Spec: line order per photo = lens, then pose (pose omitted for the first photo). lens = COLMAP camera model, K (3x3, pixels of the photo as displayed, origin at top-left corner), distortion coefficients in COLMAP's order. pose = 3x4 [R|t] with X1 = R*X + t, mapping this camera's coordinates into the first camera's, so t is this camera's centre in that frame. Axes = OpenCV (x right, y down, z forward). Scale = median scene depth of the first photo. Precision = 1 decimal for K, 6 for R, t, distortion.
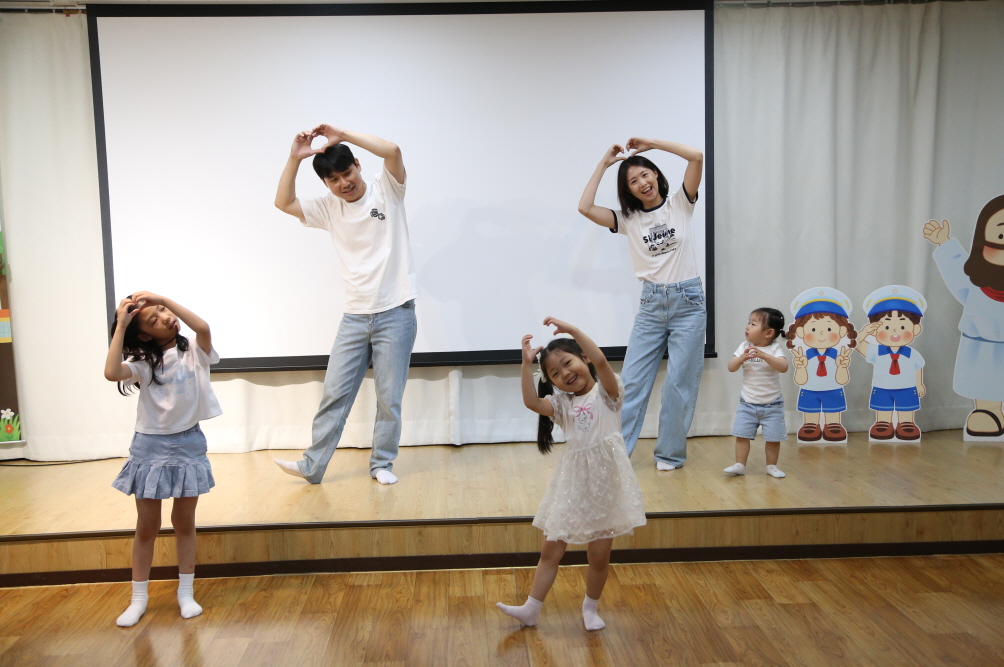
lens RADIAL K [[1142.1, 0, 502.7], [0, 1142.1, 334.1], [0, 0, 1]] dist [0.071310, 0.031611]
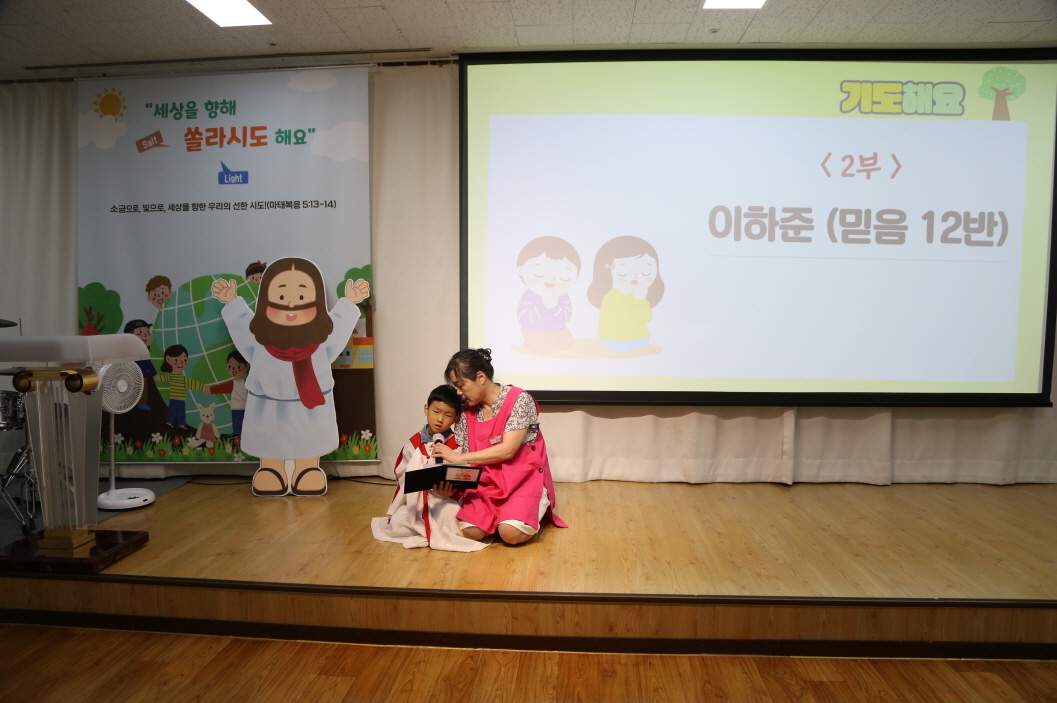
lens RADIAL K [[753.2, 0, 528.5], [0, 753.2, 351.5], [0, 0, 1]] dist [-0.116157, 0.063646]
pose [[0.993502, 0.032028, -0.109213, -0.264694], [-0.033830, 0.999320, -0.014688, -0.004249], [0.108668, 0.018288, 0.993910, 0.419112]]
